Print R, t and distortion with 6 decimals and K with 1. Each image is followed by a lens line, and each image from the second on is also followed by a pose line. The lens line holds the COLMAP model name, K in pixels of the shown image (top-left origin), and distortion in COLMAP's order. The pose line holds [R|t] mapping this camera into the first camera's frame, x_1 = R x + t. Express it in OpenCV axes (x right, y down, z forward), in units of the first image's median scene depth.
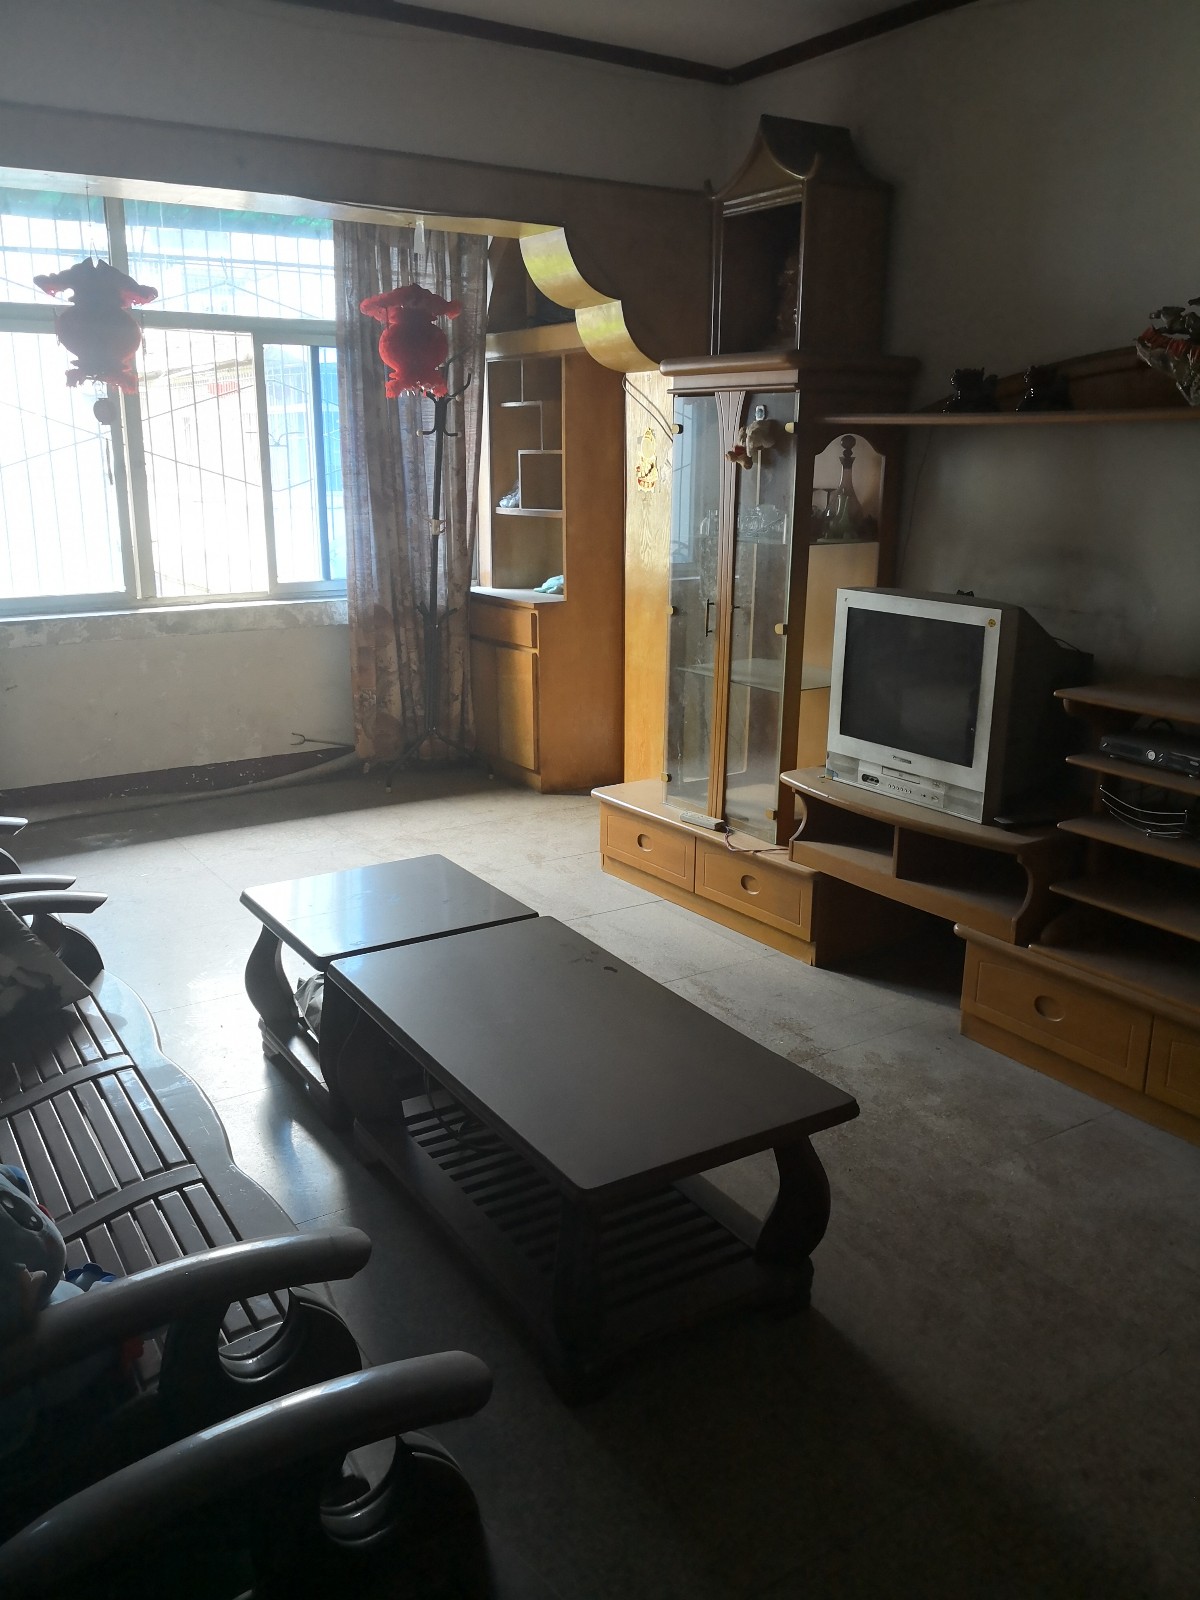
lens RADIAL K [[1265.3, 0, 600.0], [0, 1265.3, 800.0], [0, 0, 1]] dist [0.004265, 0.001660]
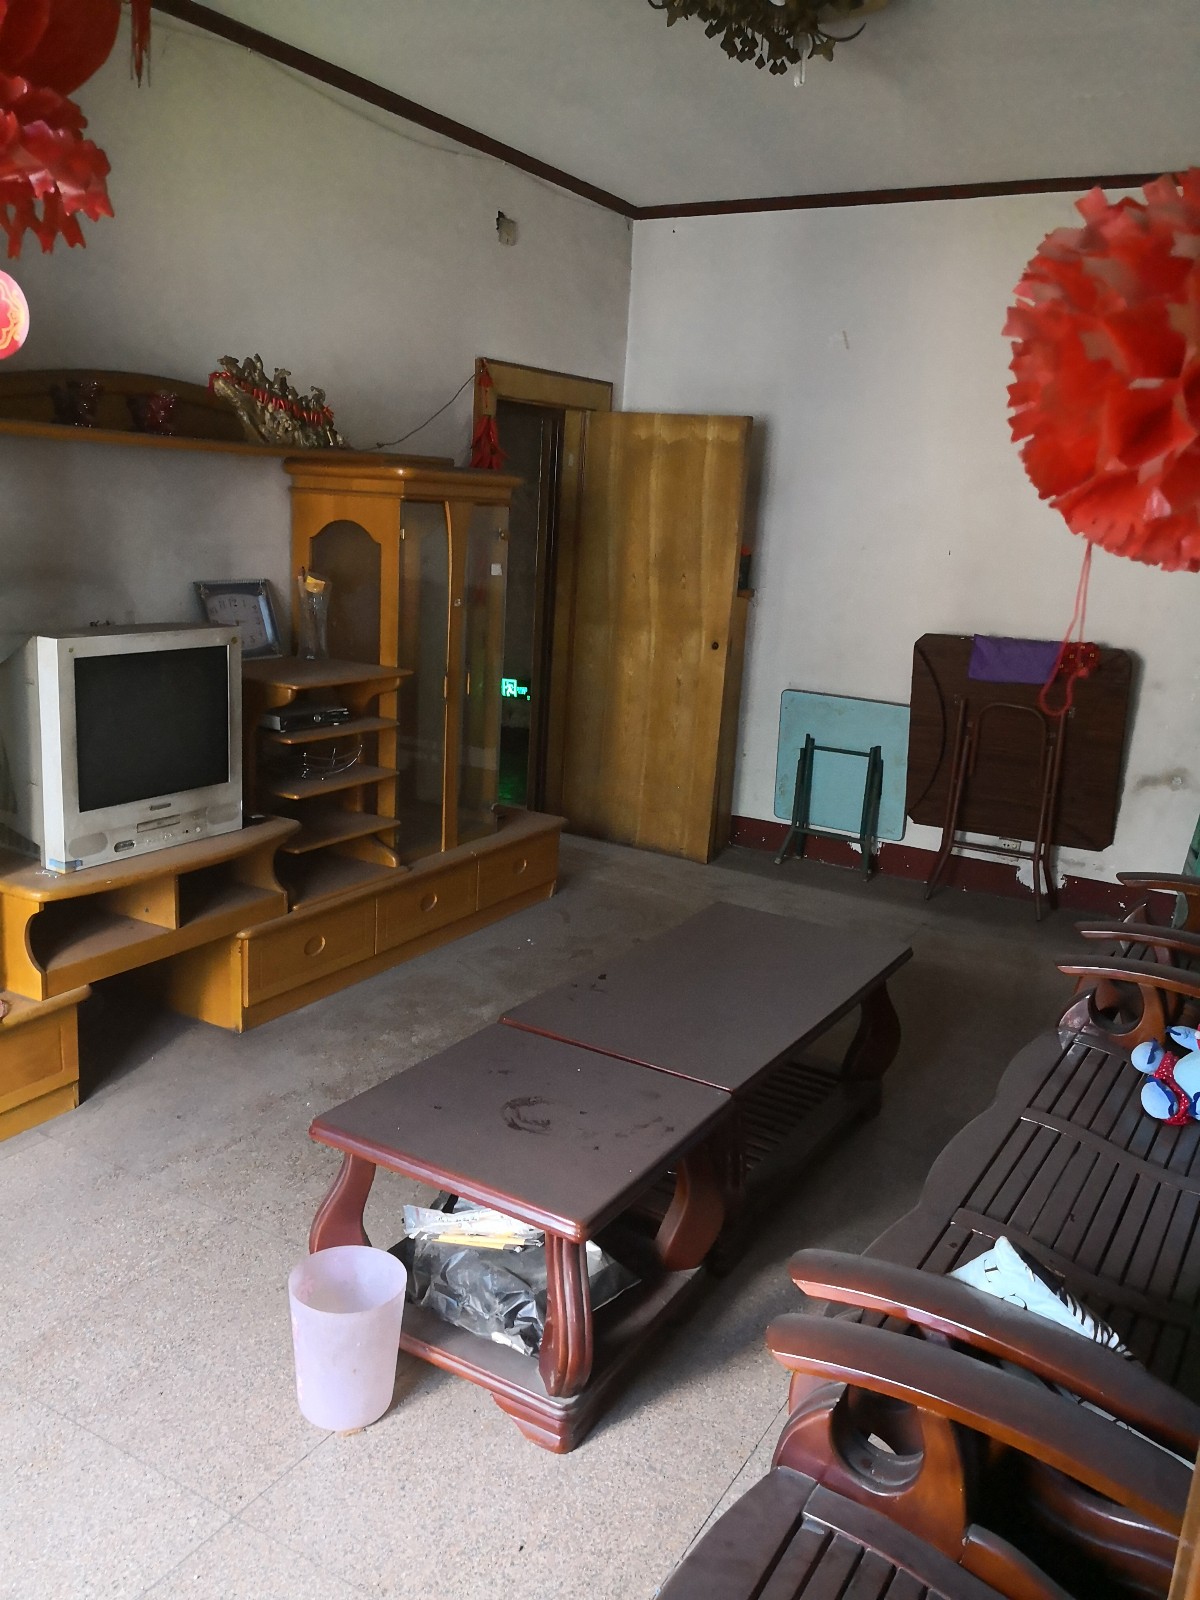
lens RADIAL K [[1292.6, 0, 600.0], [0, 1292.6, 800.0], [0, 0, 1]] dist [-0.002102, -0.002216]
pose [[-0.441953, -0.234665, 0.865800, -0.757250], [0.178675, 0.922808, 0.341322, -0.317864], [-0.879063, 0.305545, -0.365909, 1.124747]]
